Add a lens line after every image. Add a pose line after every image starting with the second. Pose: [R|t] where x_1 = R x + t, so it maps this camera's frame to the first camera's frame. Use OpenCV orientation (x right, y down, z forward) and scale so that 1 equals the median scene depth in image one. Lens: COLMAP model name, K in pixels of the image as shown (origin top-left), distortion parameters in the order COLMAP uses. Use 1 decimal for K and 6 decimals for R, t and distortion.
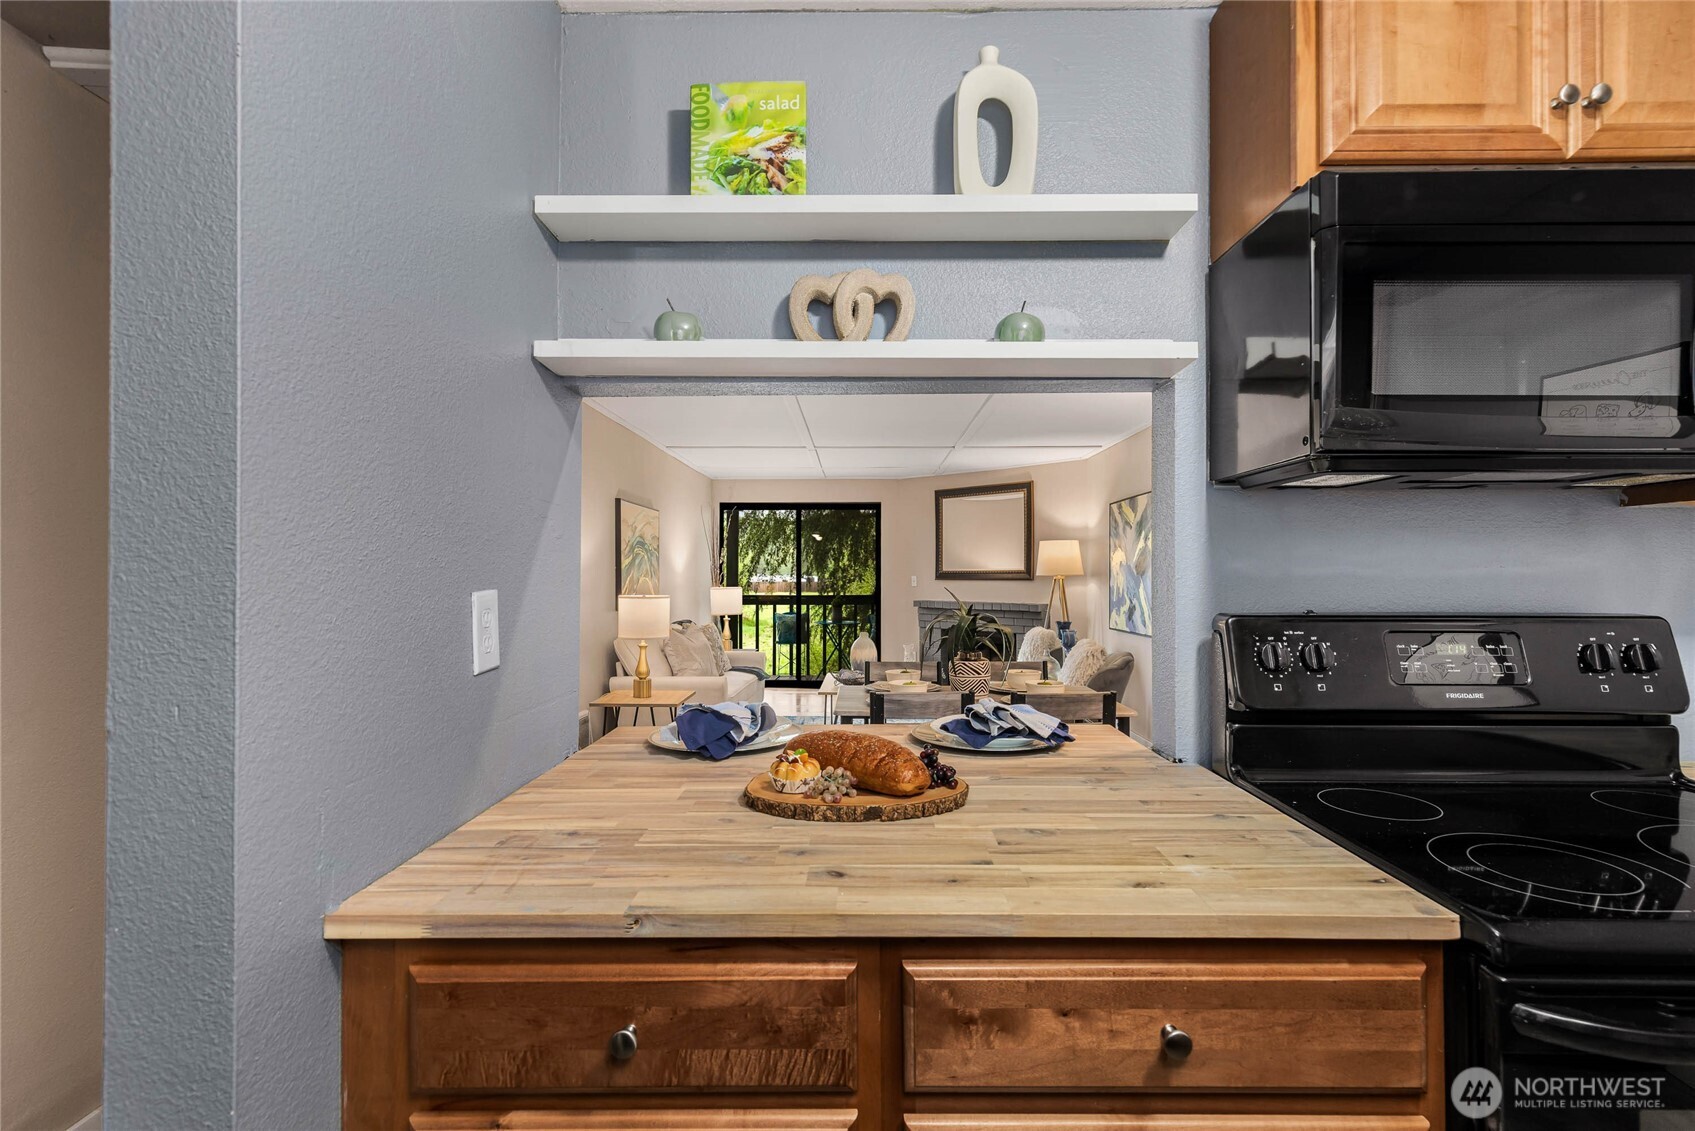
lens RADIAL K [[772.1, 0, 855.3], [0, 772.1, 578.8], [0, 0, 1]] dist [0.012218, -0.000995]
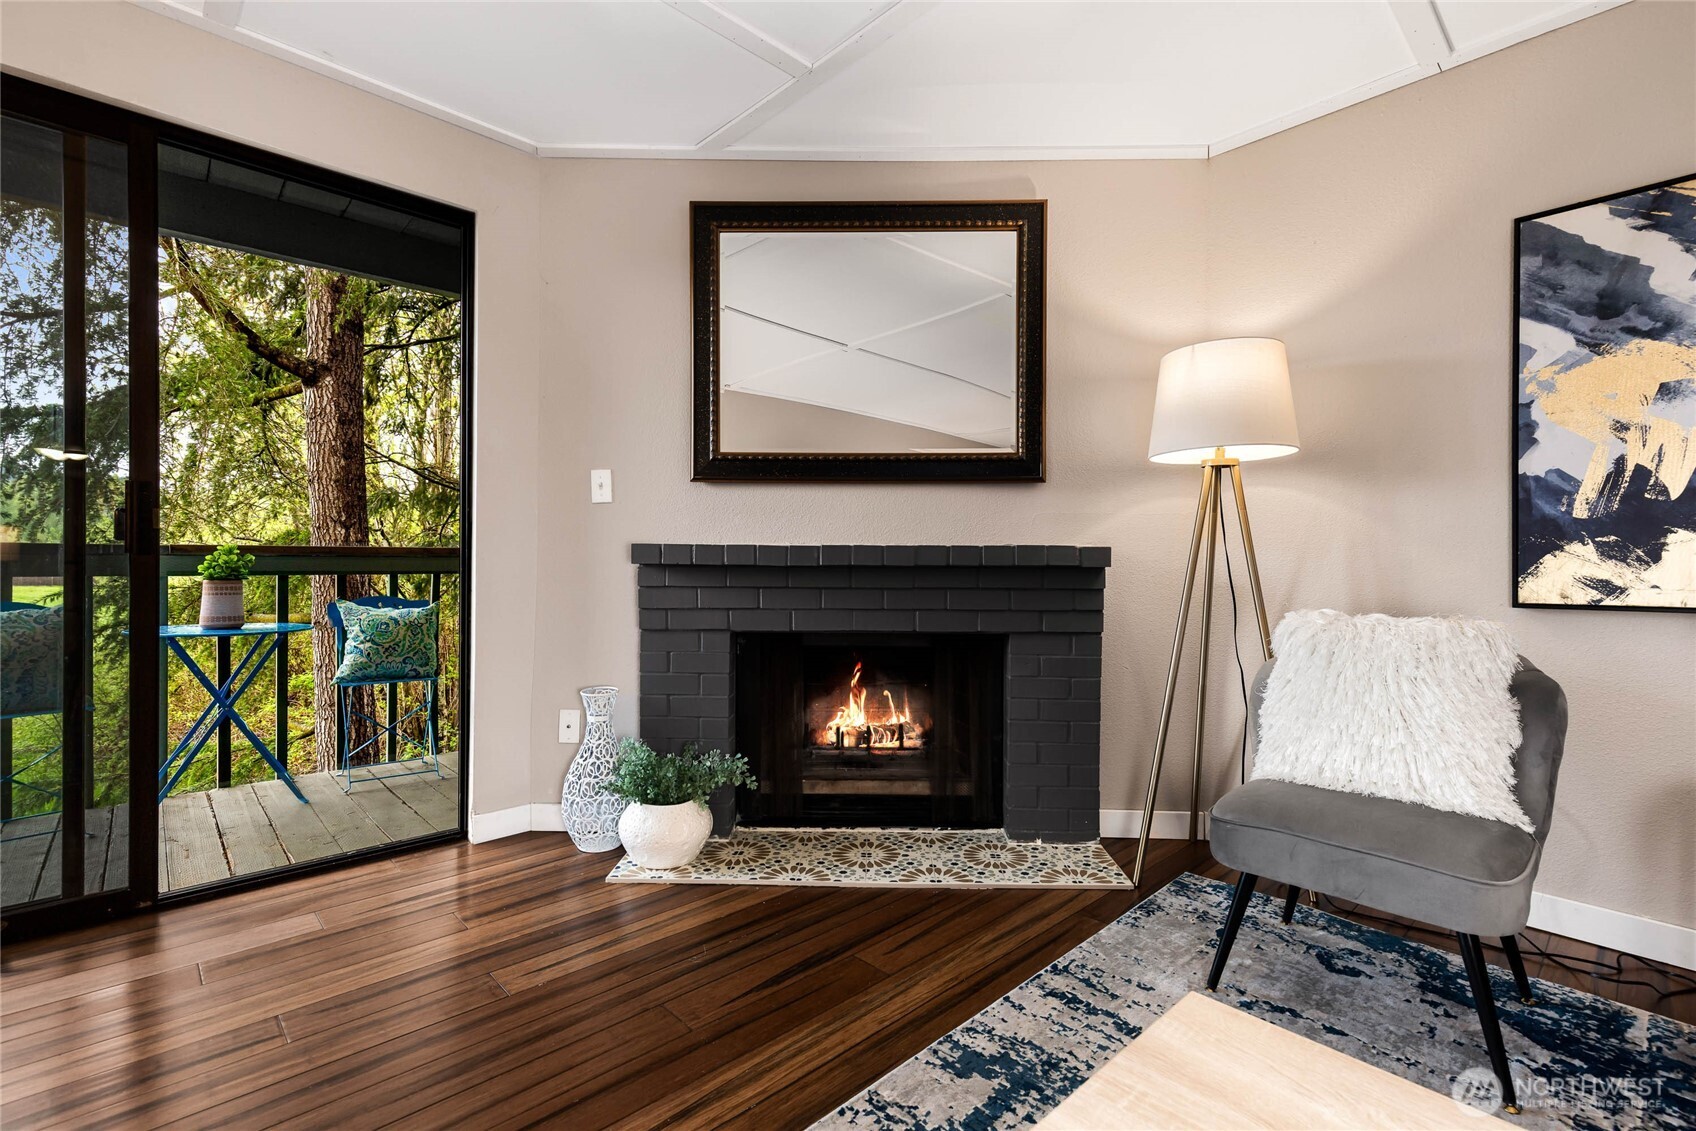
lens RADIAL K [[772.5, 0, 857.4], [0, 772.5, 566.5], [0, 0, 1]] dist [0.012218, -0.000995]
pose [[0.717570, 0.000593, 0.696486, -0.078095], [-0.002660, 0.999995, 0.001890, 0.039342], [-0.696481, -0.003209, 0.717568, 0.794949]]
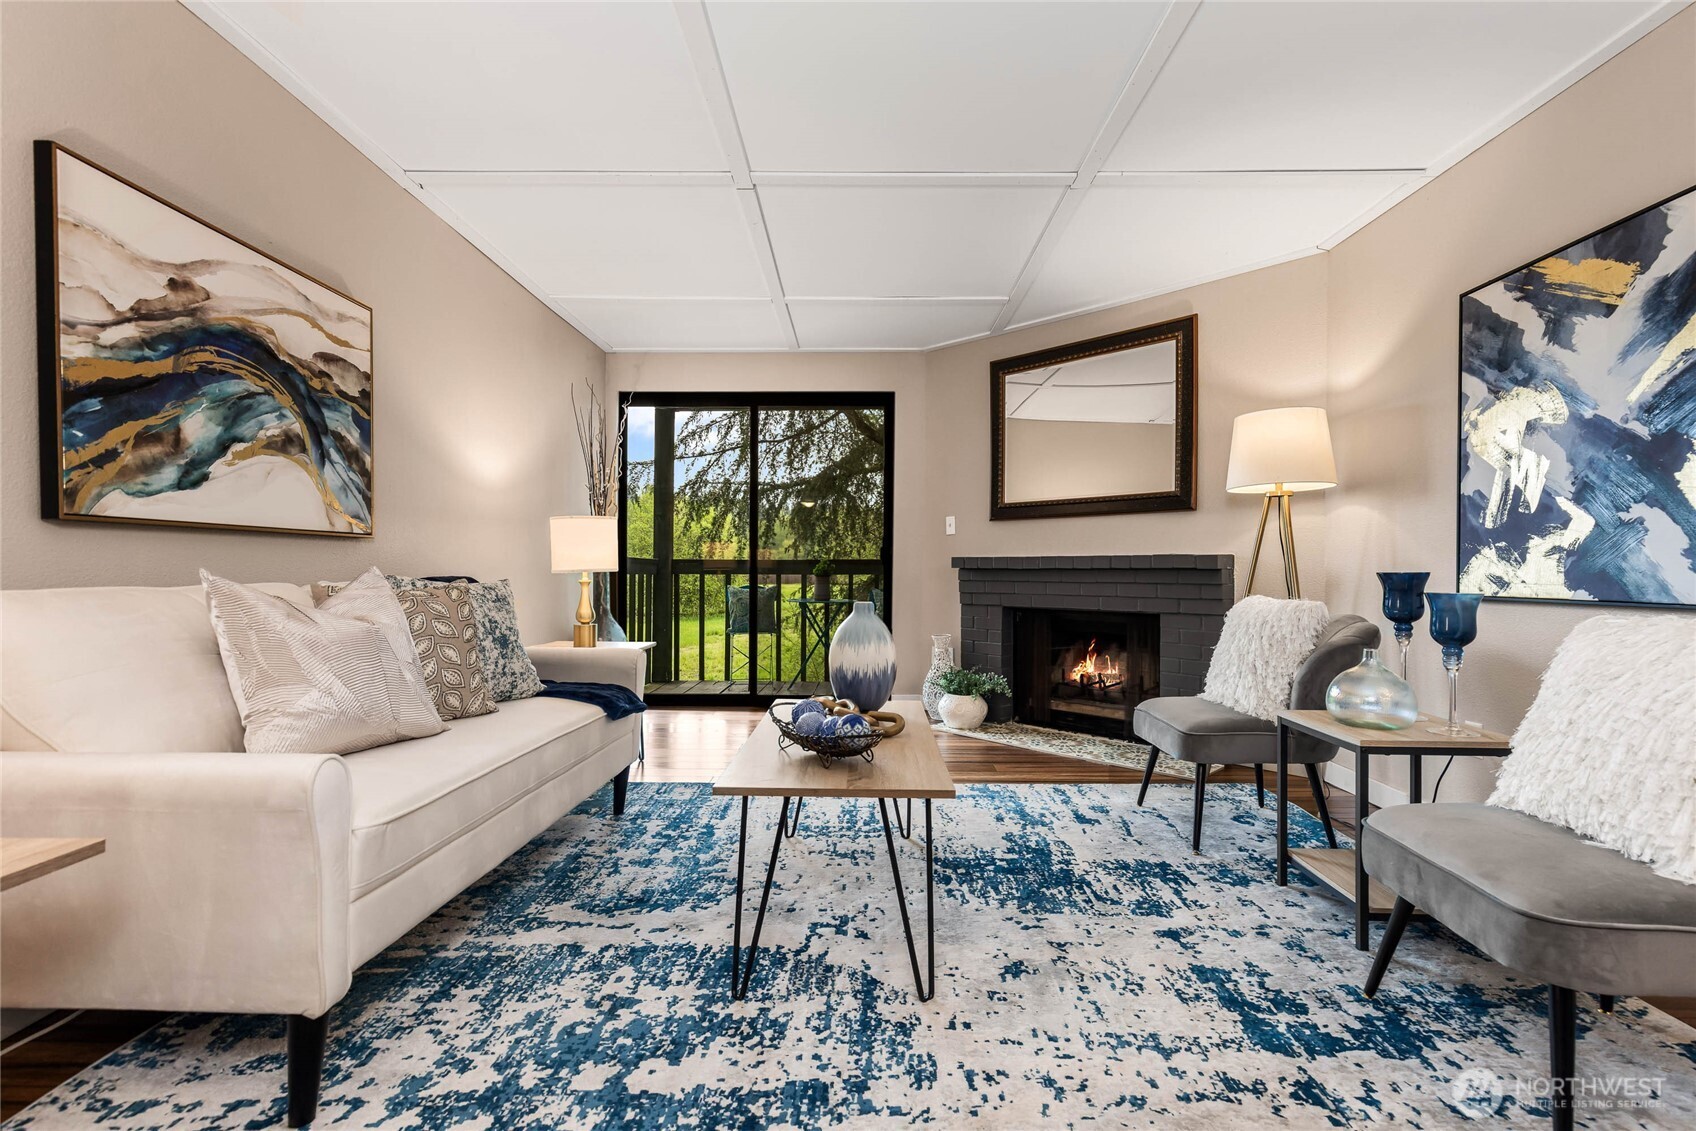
lens RADIAL K [[772.5, 0, 852.2], [0, 772.5, 565.1], [0, 0, 1]] dist [0.012218, -0.000995]
pose [[0.999951, 0.003782, -0.009178, 0.008759], [-0.003854, 0.999962, -0.007785, 0.042307], [0.009148, 0.007820, 0.999928, 0.482316]]
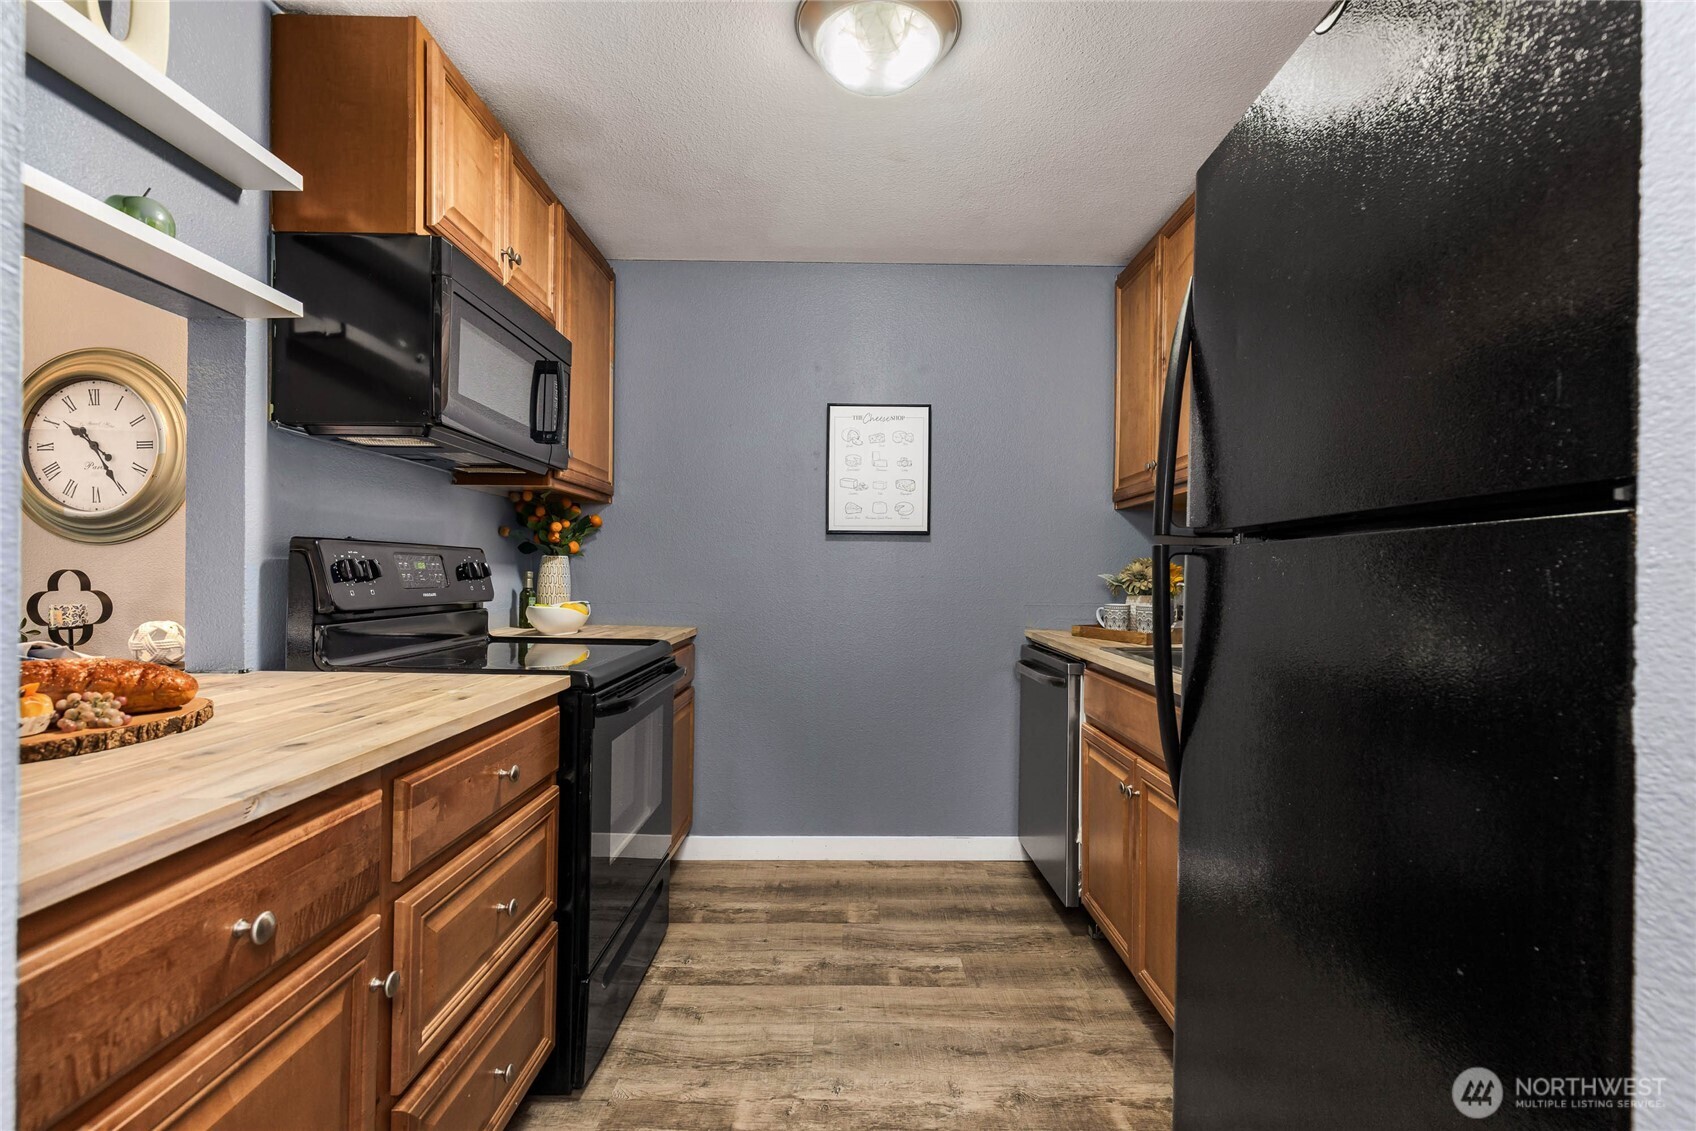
lens RADIAL K [[772.5, 0, 849.9], [0, 772.5, 571.5], [0, 0, 1]] dist [0.012218, -0.000995]
pose [[-0.023264, 0.002280, 0.999727, -0.136218], [-0.002543, 0.999994, -0.002340, 0.018514], [-0.999726, -0.002597, -0.023258, 0.034539]]
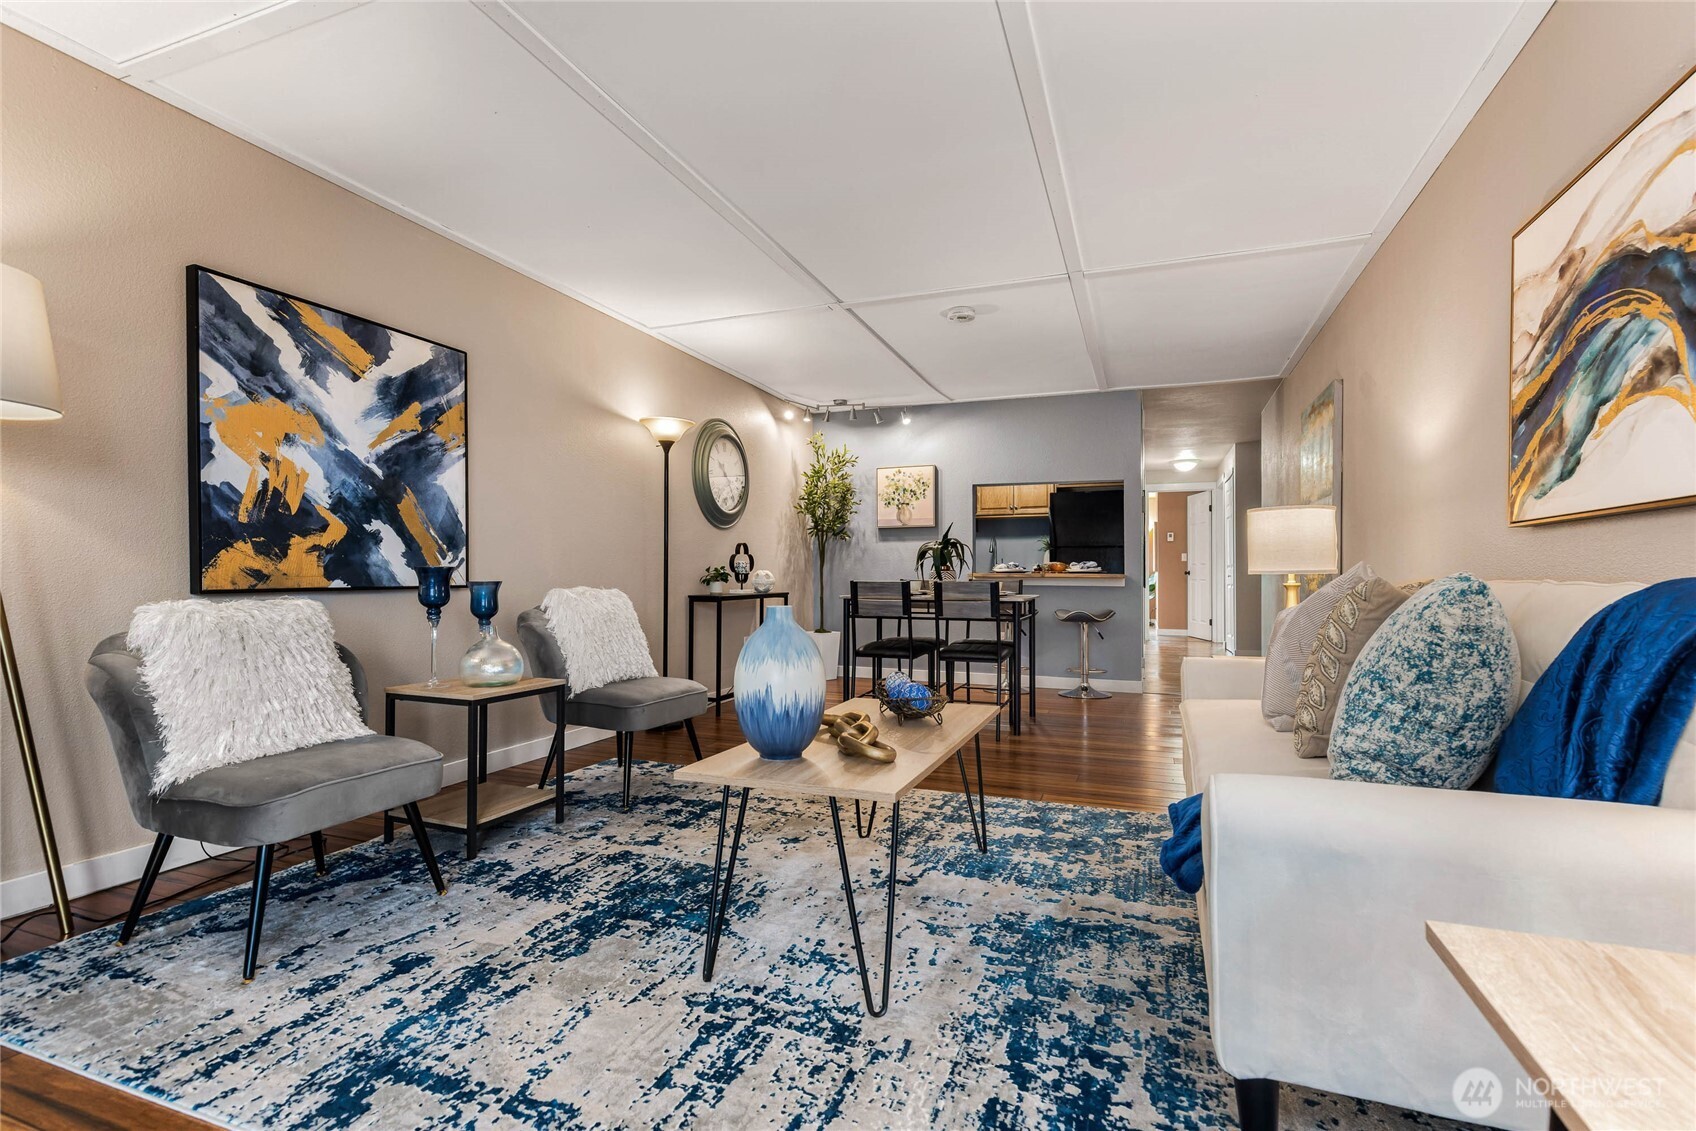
lens RADIAL K [[772.5, 0, 858.1], [0, 772.5, 569.8], [0, 0, 1]] dist [0.012218, -0.000995]
pose [[-0.938638, 0.001814, 0.344898, -0.090123], [0.000578, 0.999993, -0.003685, 0.044891], [-0.344903, -0.003259, -0.938633, 1.037134]]
